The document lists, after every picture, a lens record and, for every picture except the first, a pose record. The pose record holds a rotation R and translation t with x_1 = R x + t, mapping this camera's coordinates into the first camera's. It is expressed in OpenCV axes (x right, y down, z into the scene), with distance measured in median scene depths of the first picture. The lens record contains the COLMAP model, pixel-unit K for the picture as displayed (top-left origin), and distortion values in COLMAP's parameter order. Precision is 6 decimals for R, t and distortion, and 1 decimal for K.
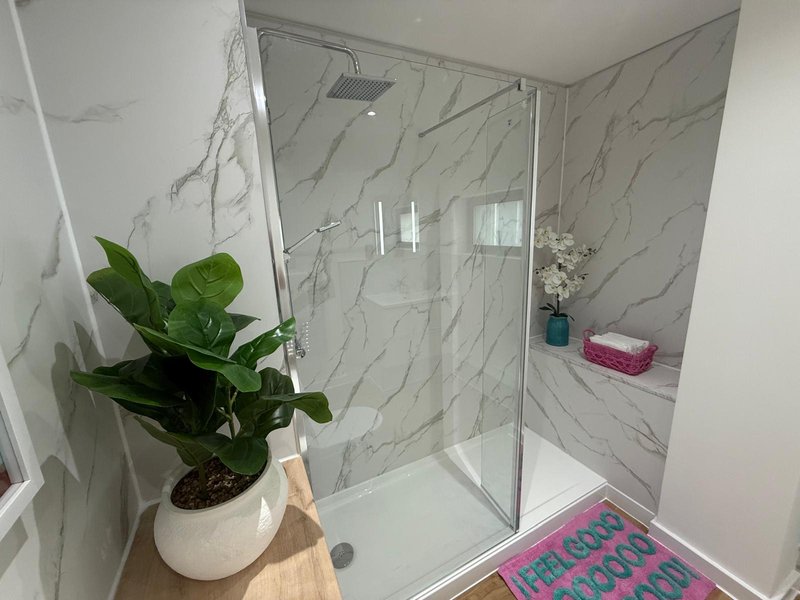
lens RADIAL K [[319.4, 0, 396.9], [0, 319.4, 298.3], [0, 0, 1]] dist [-0.000378, -0.000132]
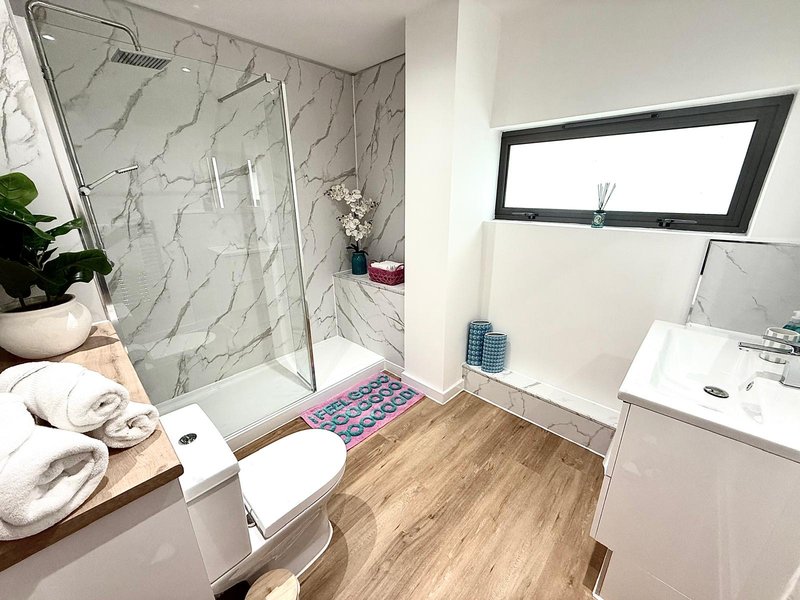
lens RADIAL K [[319.4, 0, 396.9], [0, 319.4, 298.3], [0, 0, 1]] dist [-0.000378, -0.000132]
pose [[0.939766, -0.072814, 0.333972, 0.231195], [0.040033, 0.993770, 0.104016, 0.137457], [-0.339465, -0.084380, 0.936826, -0.419793]]
